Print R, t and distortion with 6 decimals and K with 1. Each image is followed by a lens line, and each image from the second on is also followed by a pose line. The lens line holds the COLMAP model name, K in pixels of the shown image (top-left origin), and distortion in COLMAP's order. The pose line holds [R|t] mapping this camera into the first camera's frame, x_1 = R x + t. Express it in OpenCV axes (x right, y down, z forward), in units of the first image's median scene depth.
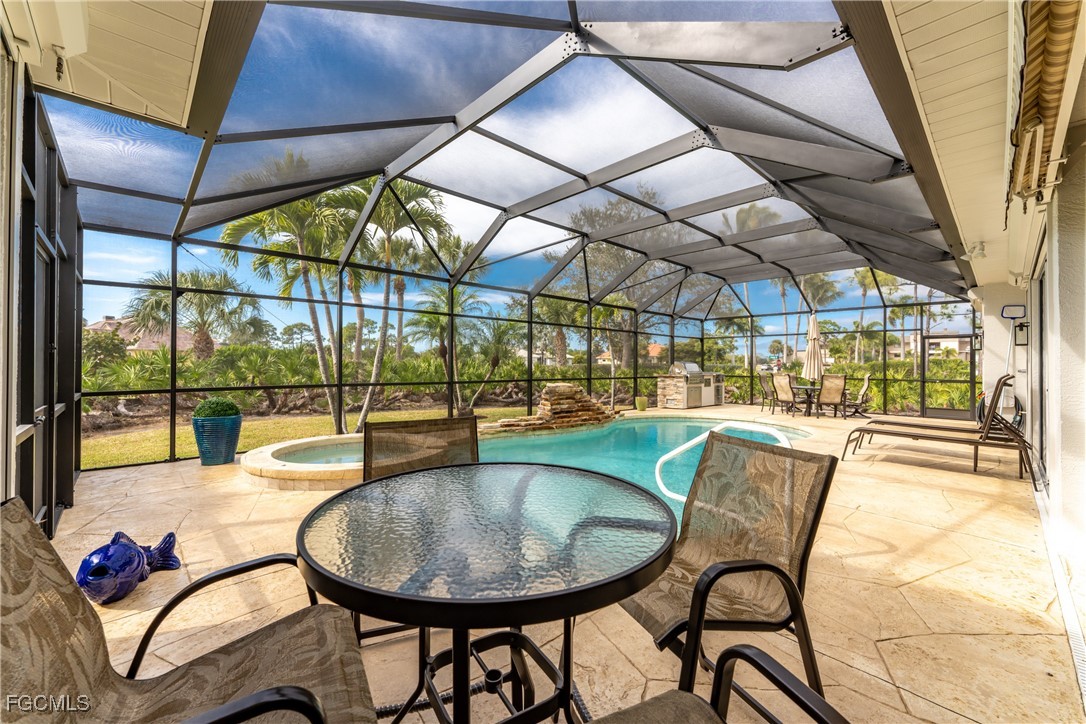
lens RADIAL K [[438.9, 0, 547.4], [0, 438.9, 353.9], [0, 0, 1]] dist [-0.002214, -0.000242]
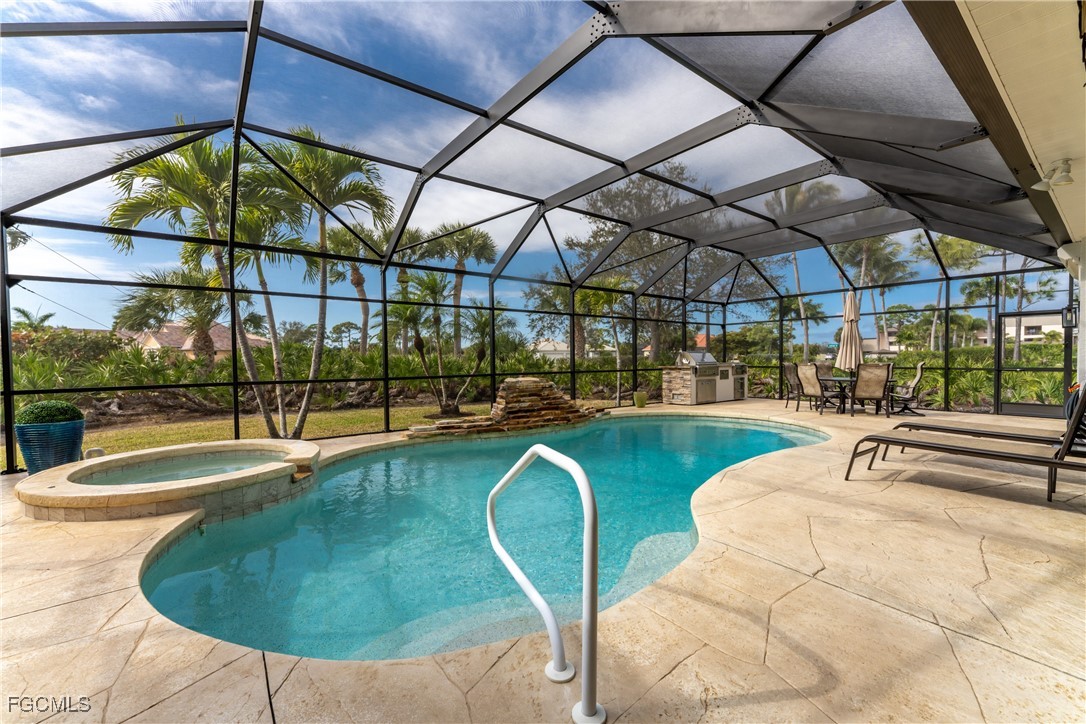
lens RADIAL K [[438.7, 0, 539.5], [0, 438.7, 361.8], [0, 0, 1]] dist [-0.000382, -0.000171]
pose [[0.992744, -0.015769, -0.119206, 0.145104], [0.019628, 0.999318, 0.031270, 0.007558], [0.118632, -0.033383, 0.992377, 0.124900]]
